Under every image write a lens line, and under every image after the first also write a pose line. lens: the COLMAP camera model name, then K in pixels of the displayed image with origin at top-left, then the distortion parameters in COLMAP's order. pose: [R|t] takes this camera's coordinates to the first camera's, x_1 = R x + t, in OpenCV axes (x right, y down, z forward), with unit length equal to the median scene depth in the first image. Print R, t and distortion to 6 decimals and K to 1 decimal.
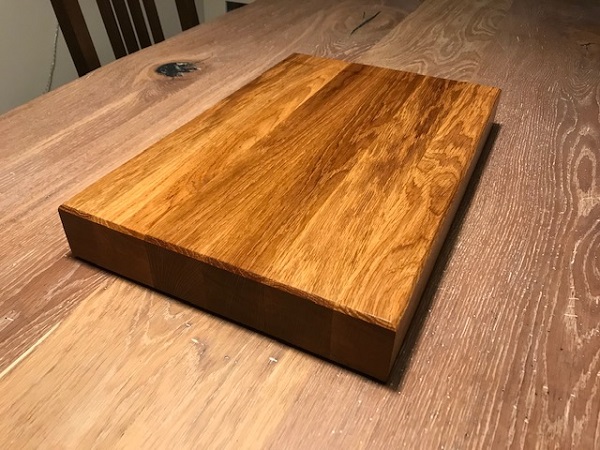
lens RADIAL K [[500.0, 0, 286.6], [0, 500.0, 220.7], [0, 0, 1]] dist [0.028774, -0.034454]
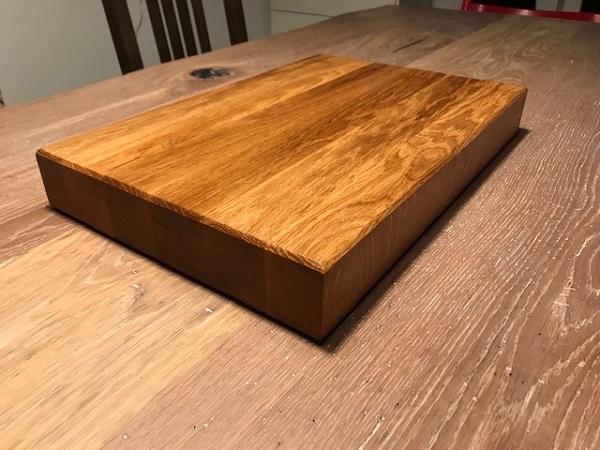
lens RADIAL K [[500.0, 0, 284.3], [0, 500.0, 218.4], [0, 0, 1]] dist [0.028774, -0.034454]
pose [[0.987013, 0.076495, -0.141258, 0.205823], [-0.090541, 0.991270, -0.095842, 0.166145], [0.132693, 0.107387, 0.985323, 0.077809]]
